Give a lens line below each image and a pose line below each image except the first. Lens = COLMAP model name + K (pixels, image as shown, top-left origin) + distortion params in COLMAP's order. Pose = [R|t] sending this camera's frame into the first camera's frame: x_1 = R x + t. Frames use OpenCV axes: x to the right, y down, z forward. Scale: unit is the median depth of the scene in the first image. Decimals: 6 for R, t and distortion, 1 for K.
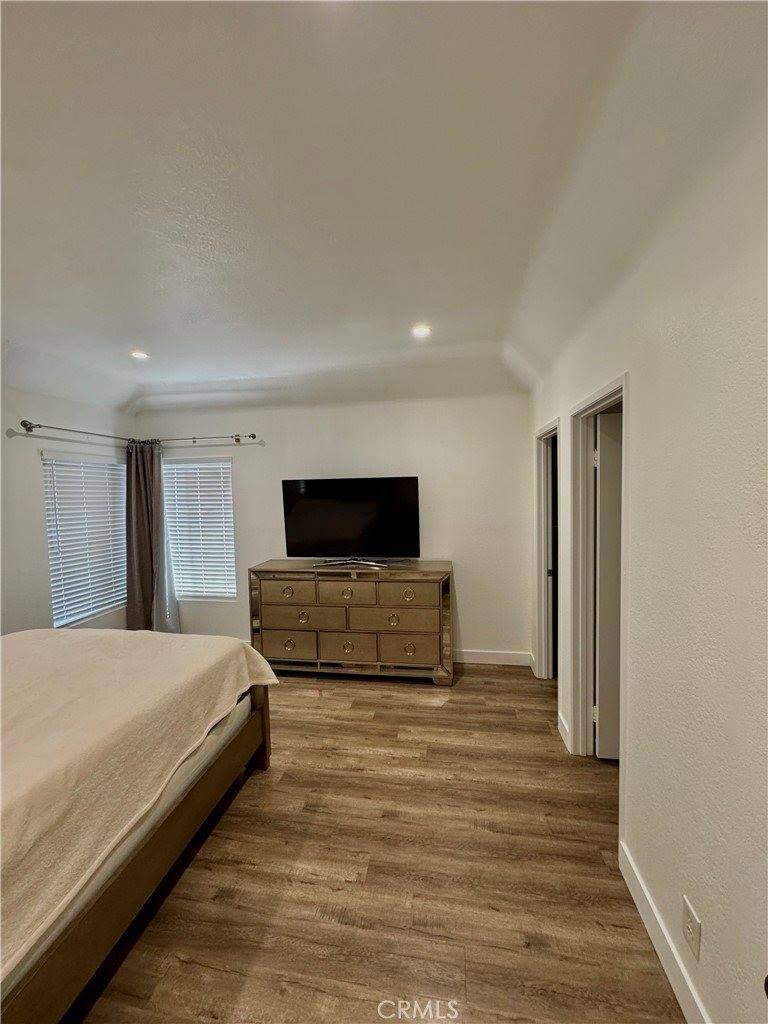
lens RADIAL K [[408.7, 0, 386.2], [0, 408.7, 507.4], [0, 0, 1]] dist [-0.001699, -0.000185]
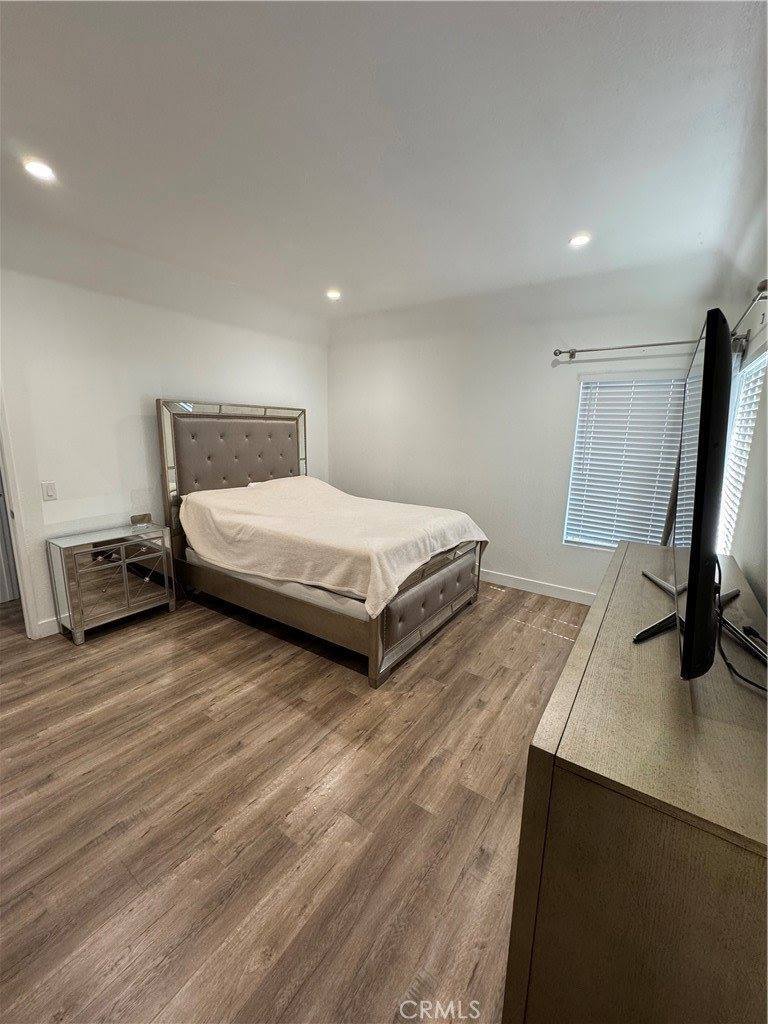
lens RADIAL K [[408.7, 0, 386.2], [0, 408.7, 507.4], [0, 0, 1]] dist [-0.001699, -0.000185]
pose [[-0.427974, 0.187325, -0.884165, 0.599865], [-0.049387, 0.971976, 0.229835, -0.035843], [0.902441, 0.142030, -0.406729, 1.629133]]
